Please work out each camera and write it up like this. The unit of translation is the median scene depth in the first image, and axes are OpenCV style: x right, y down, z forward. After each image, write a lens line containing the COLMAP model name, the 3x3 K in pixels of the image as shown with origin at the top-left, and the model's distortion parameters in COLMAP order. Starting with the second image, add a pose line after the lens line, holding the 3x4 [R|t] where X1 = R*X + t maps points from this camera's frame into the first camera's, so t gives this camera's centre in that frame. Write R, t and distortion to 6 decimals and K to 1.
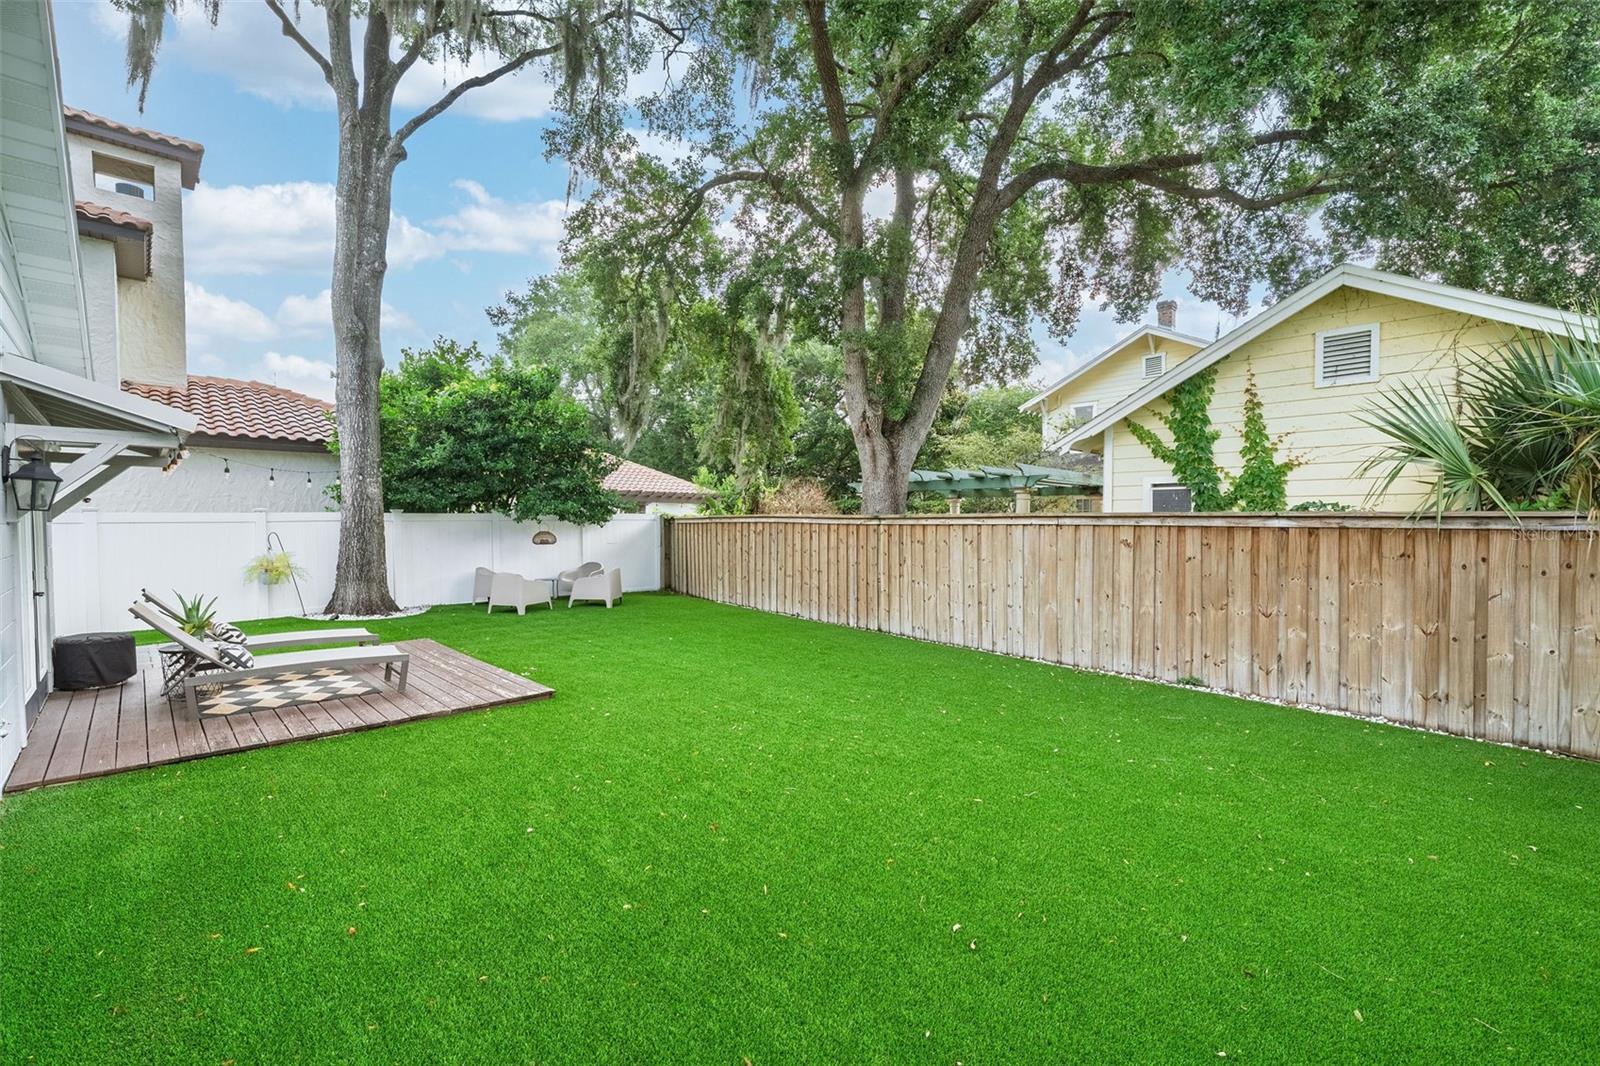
lens RADIAL K [[690.0, 0, 800.0], [0, 690.0, 533.0], [0, 0, 1]] dist [0.001147, 0.000124]
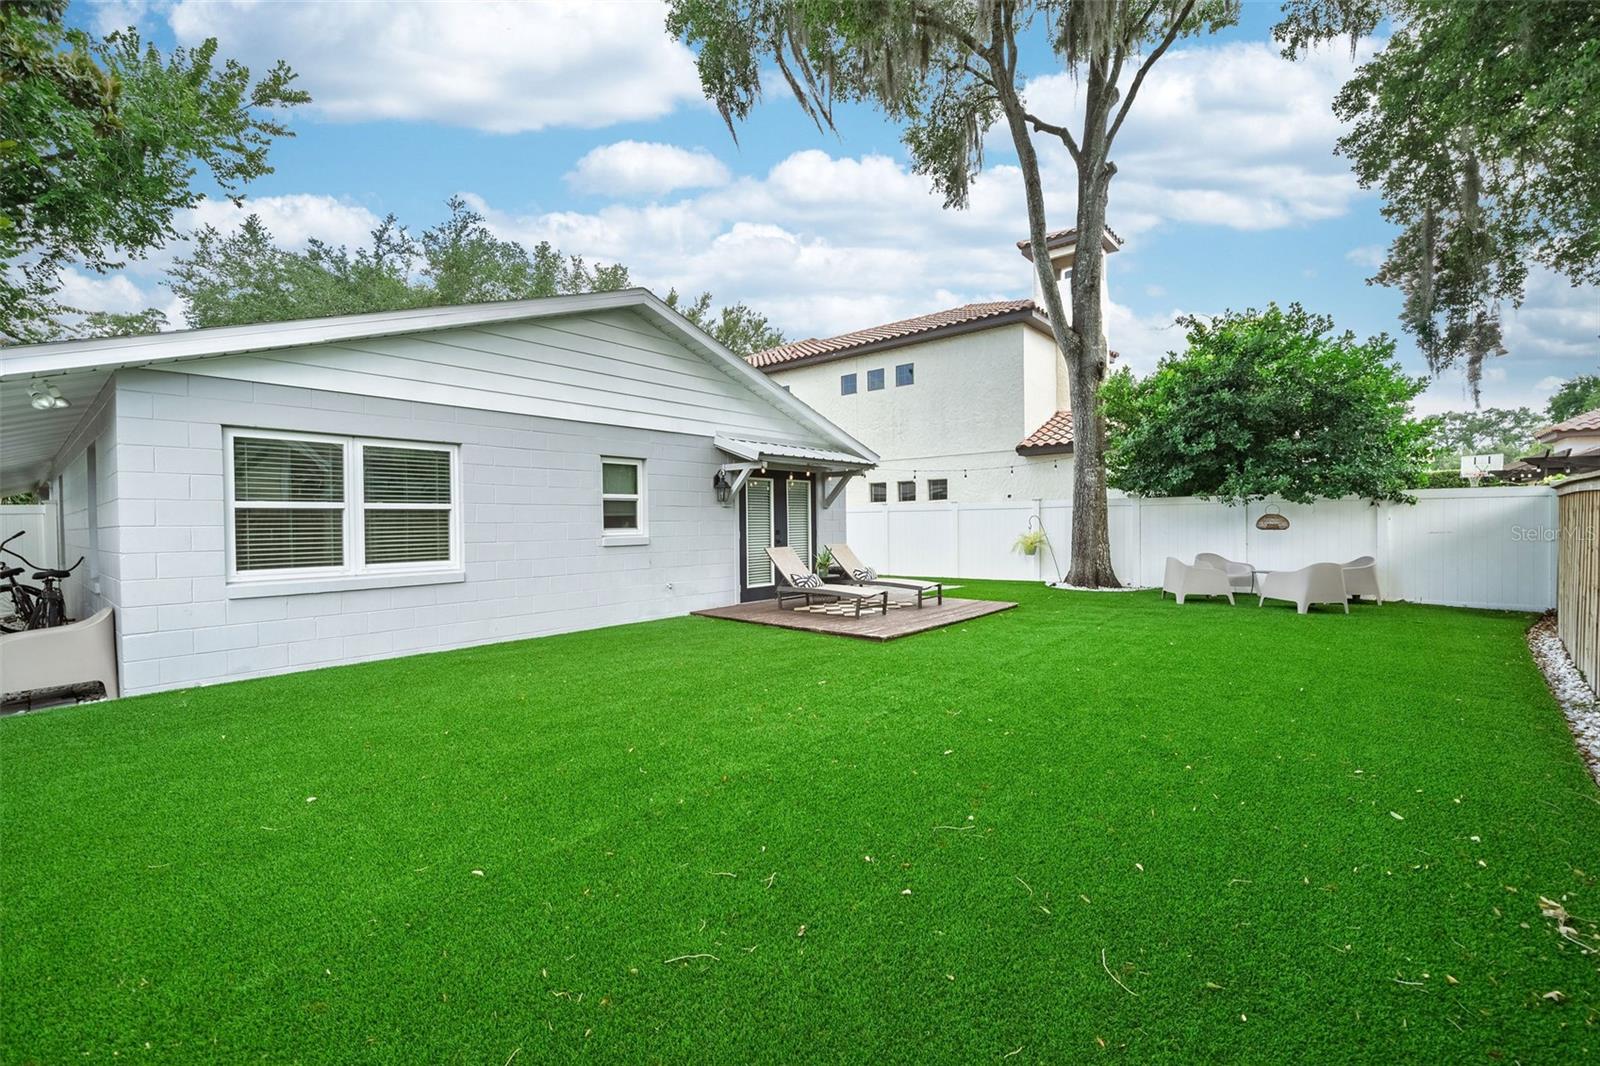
lens RADIAL K [[668.4, 0, 800.0], [0, 668.4, 533.0], [0, 0, 1]] dist [-0.000472, -0.000019]
pose [[0.094362, 0.022698, -0.995279, 0.424133], [-0.002493, 0.999742, 0.022563, 0.004187], [0.995535, 0.000353, 0.094394, 0.393677]]
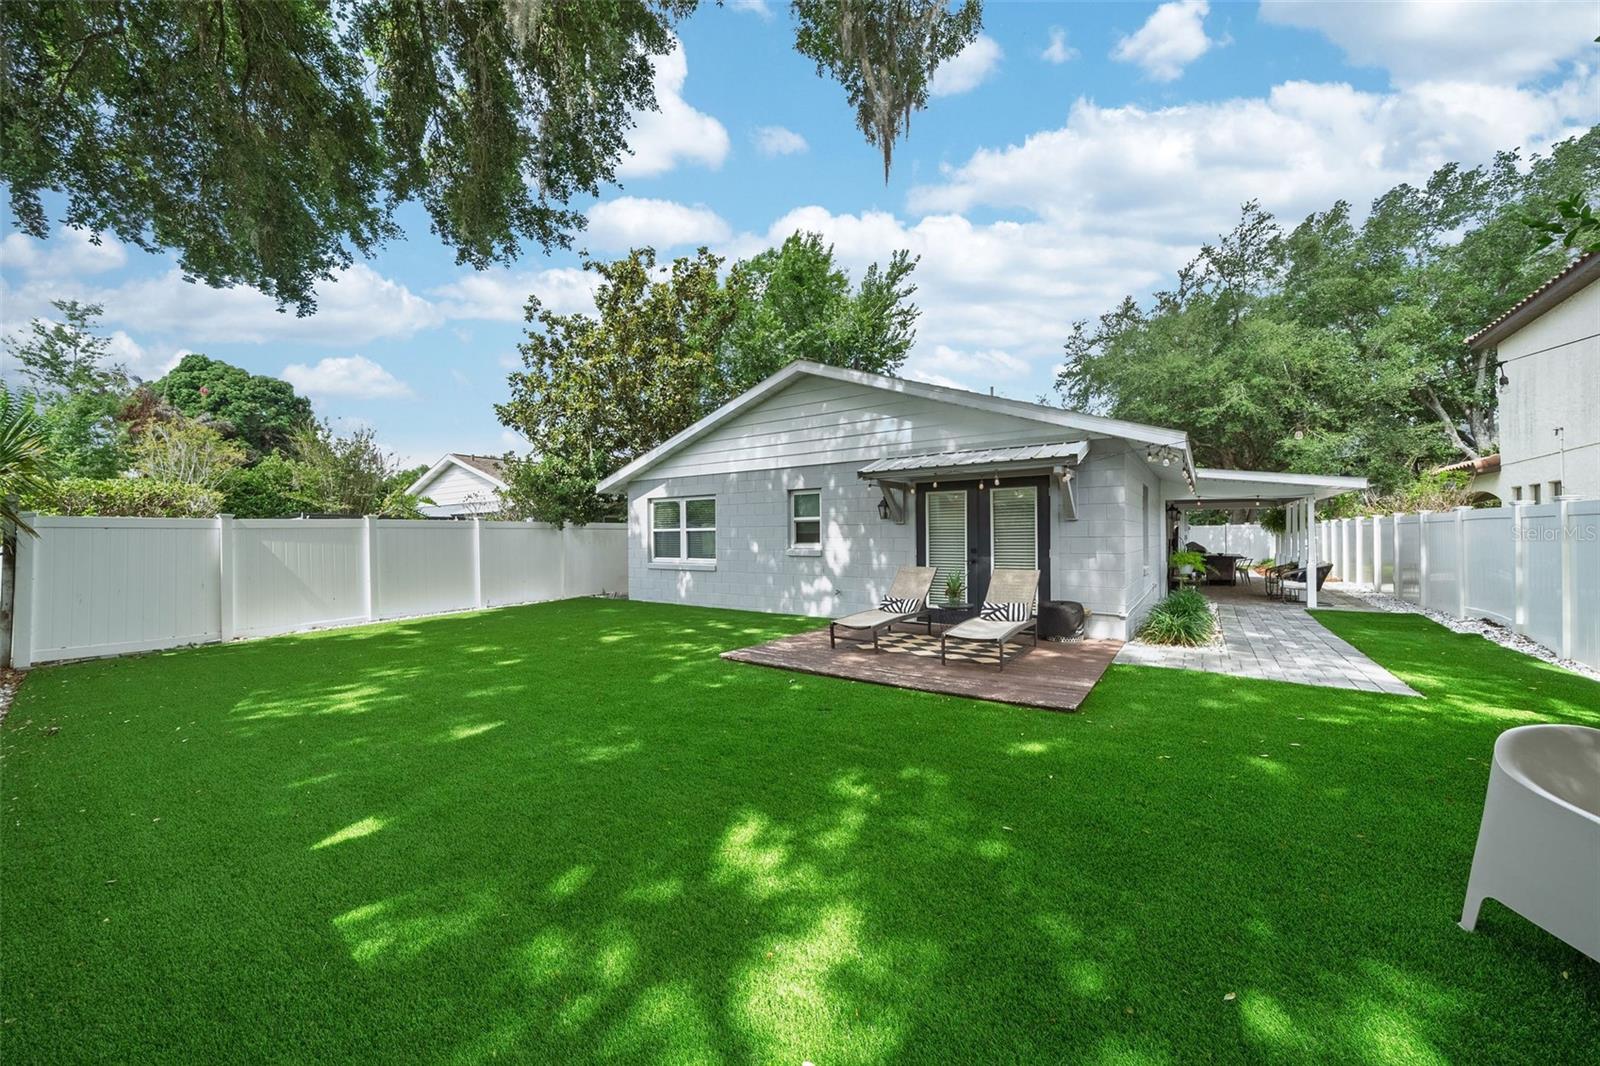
lens RADIAL K [[579.7, 0, 800.0], [0, 579.7, 533.0], [0, 0, 1]] dist [-0.000956, -0.000057]
pose [[-0.979903, 0.014424, -0.198950, -0.168848], [0.012299, 0.999853, 0.011912, -0.009030], [0.199093, 0.009226, -0.979937, 1.121026]]
